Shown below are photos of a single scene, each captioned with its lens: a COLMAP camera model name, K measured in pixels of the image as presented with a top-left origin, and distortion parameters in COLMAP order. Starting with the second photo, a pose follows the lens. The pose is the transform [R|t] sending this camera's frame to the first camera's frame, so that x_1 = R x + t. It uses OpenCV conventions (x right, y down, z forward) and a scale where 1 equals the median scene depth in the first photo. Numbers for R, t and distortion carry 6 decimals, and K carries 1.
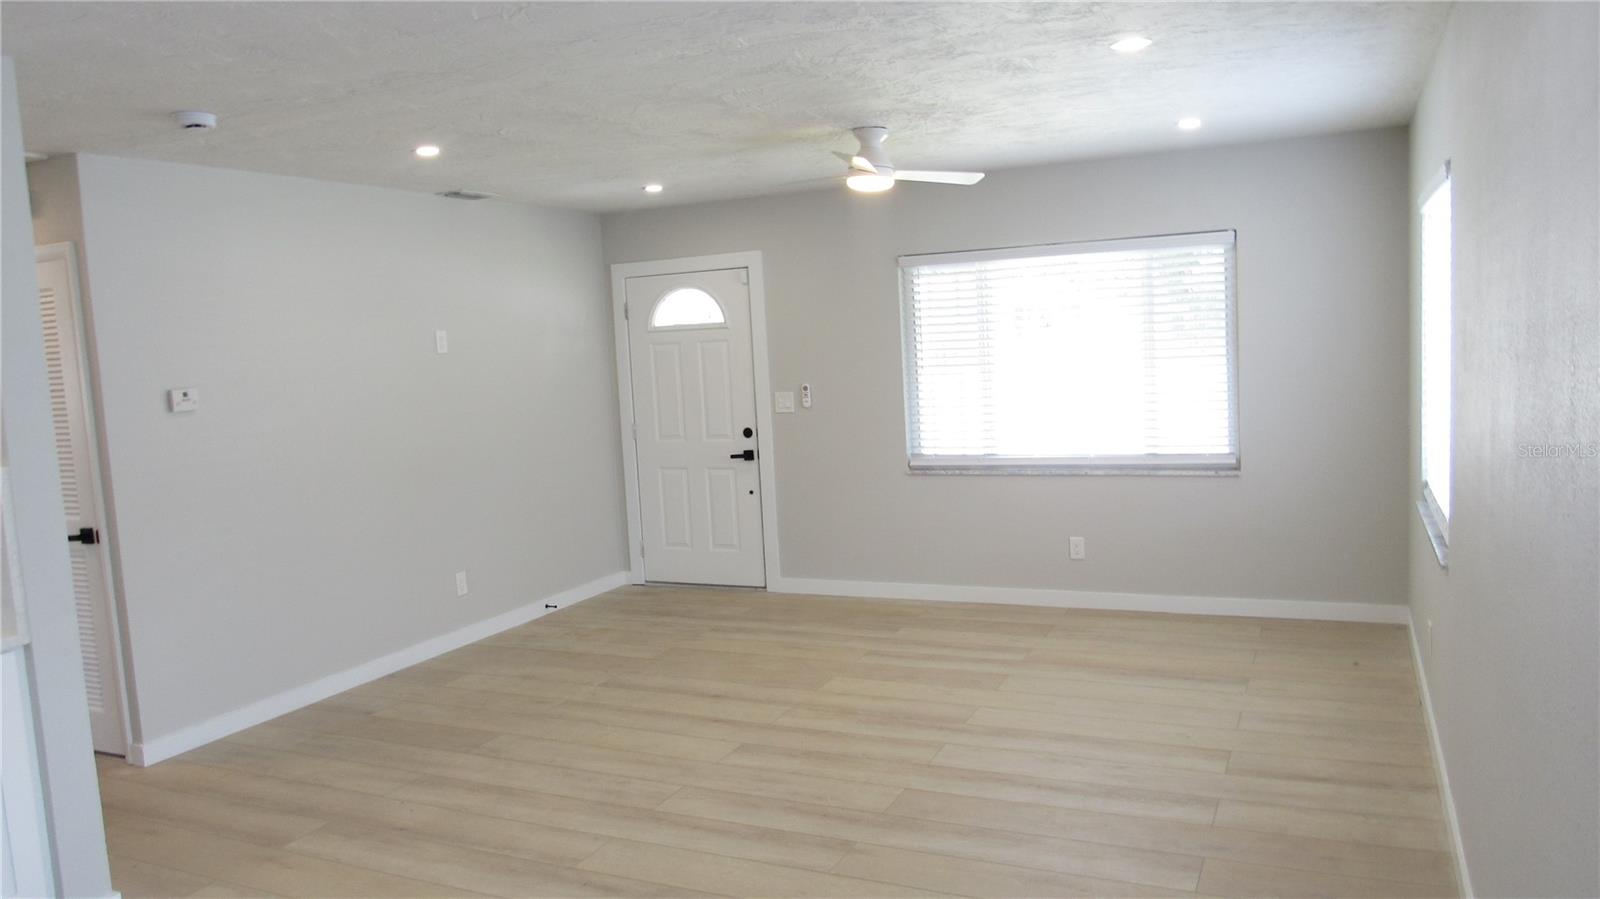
lens RADIAL K [[1144.5, 0, 806.2], [0, 1144.5, 450.0], [0, 0, 1]] dist [-0.026692, 0.006746]
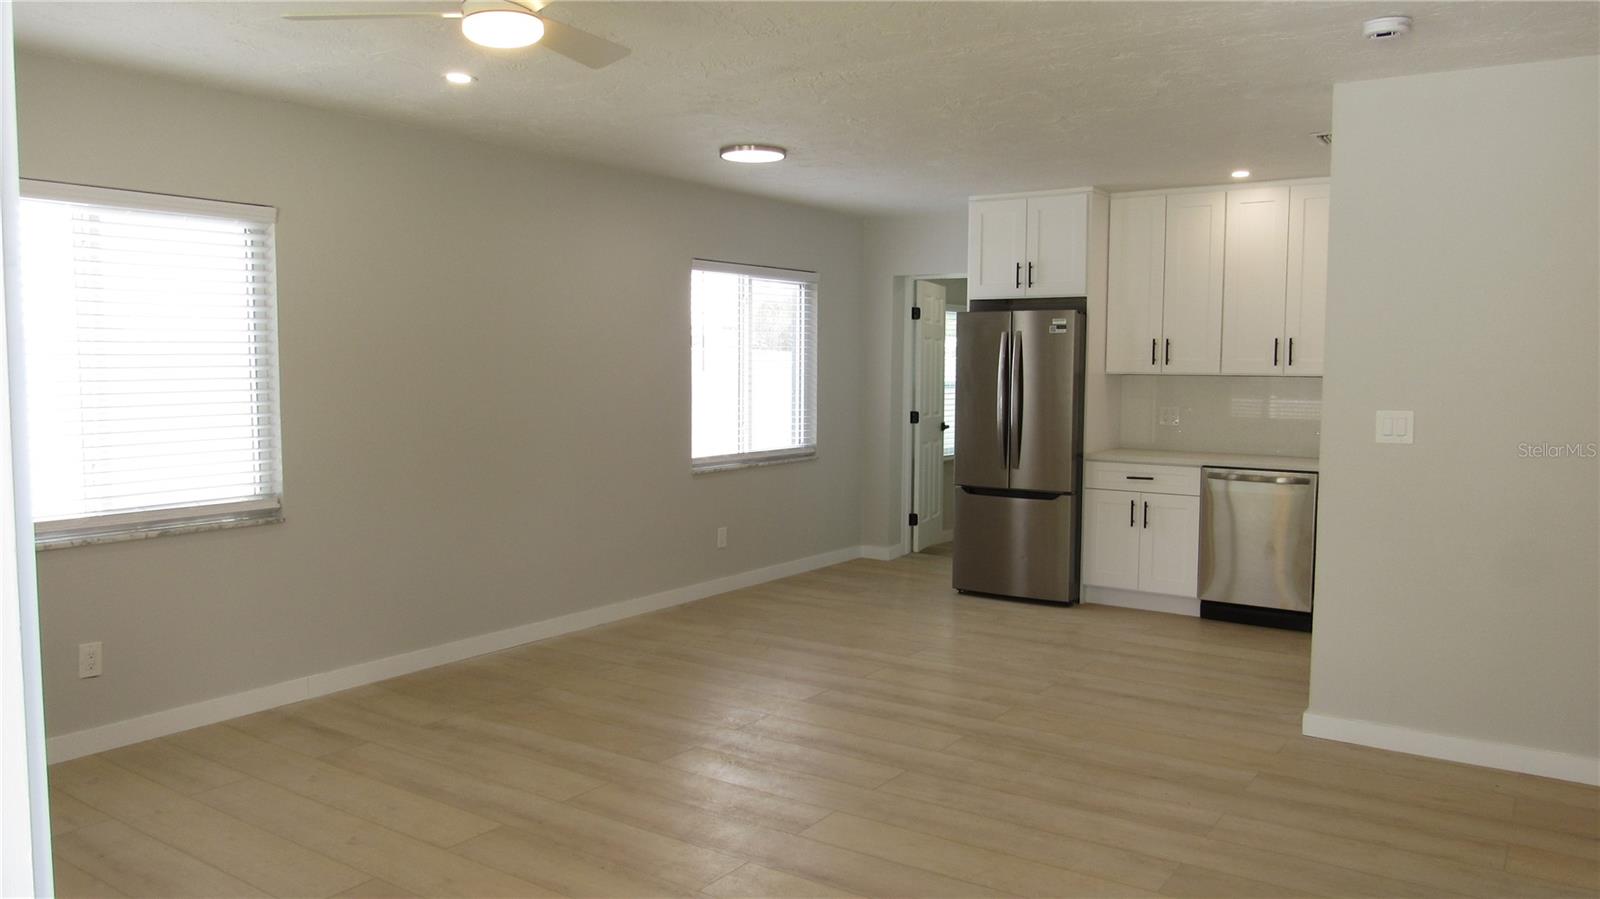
lens RADIAL K [[1144.5, 0, 806.2], [0, 1144.5, 450.0], [0, 0, 1]] dist [-0.026692, 0.006746]
pose [[-0.985497, 0.033637, 0.166323, -0.209016], [0.060745, 0.985133, 0.160697, -0.124721], [-0.158445, 0.168469, -0.972889, 1.815801]]
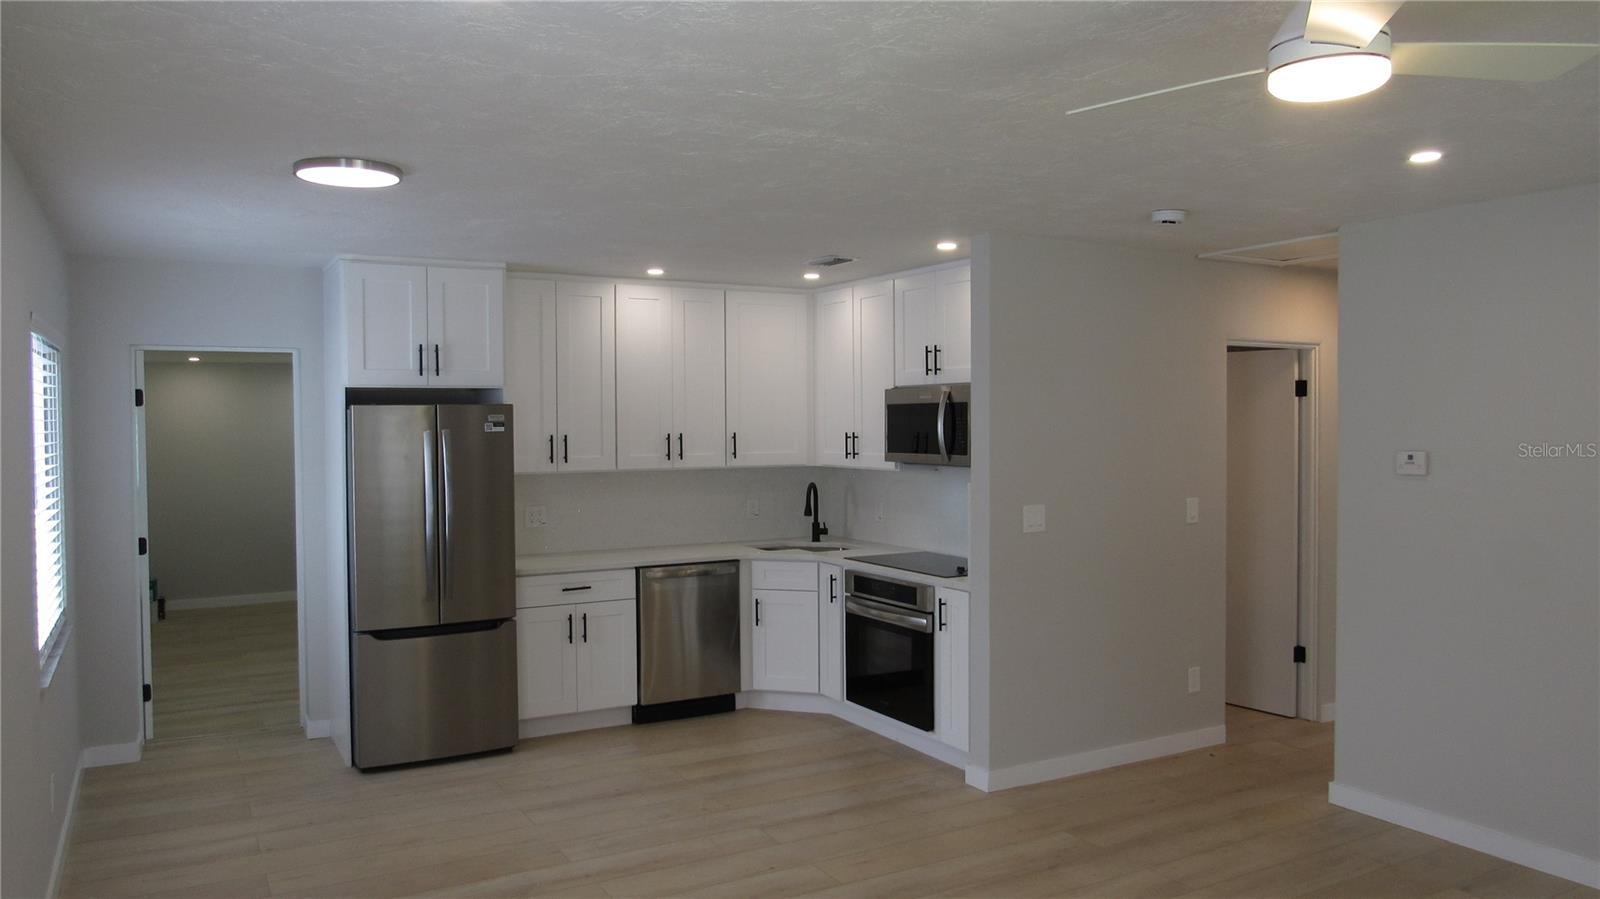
lens RADIAL K [[1144.5, 0, 806.2], [0, 1144.5, 450.0], [0, 0, 1]] dist [-0.026692, 0.006746]
pose [[-0.577663, 0.078123, -0.812529, 0.575235], [-0.042392, 0.991195, 0.125439, -0.170493], [0.815174, 0.106906, -0.569265, 1.263142]]
